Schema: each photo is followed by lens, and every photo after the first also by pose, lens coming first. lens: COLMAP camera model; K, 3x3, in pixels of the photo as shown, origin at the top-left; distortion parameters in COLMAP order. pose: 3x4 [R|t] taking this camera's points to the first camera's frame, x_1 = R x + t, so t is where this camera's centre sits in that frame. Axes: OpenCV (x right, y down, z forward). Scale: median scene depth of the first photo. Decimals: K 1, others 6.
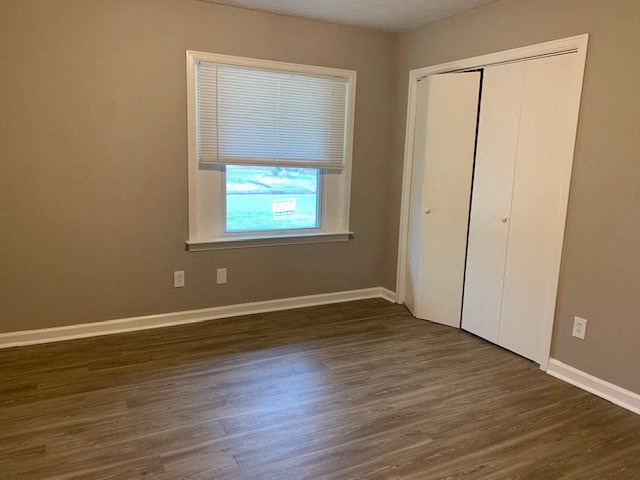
lens RADIAL K [[488.3, 0, 320.0], [0, 488.3, 240.0], [0, 0, 1]] dist [-0.015679, -0.002438]
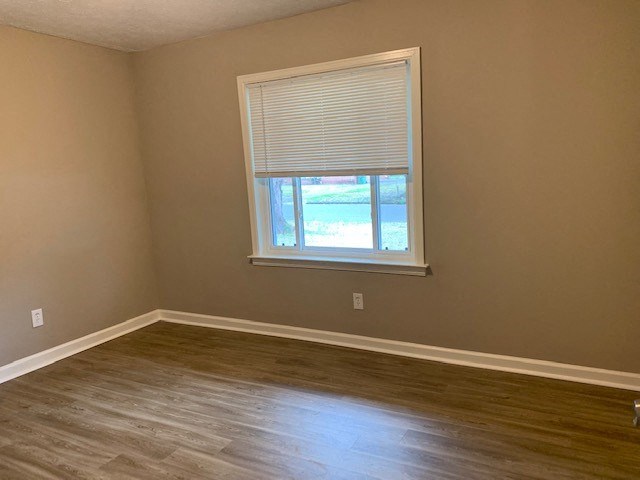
lens RADIAL K [[488.3, 0, 320.0], [0, 488.3, 240.0], [0, 0, 1]] dist [-0.015679, -0.002438]
pose [[0.551693, 0.044447, -0.832862, 0.683198], [-0.102615, 0.994610, -0.014894, -0.029338], [0.827711, 0.093681, 0.553280, 0.533847]]
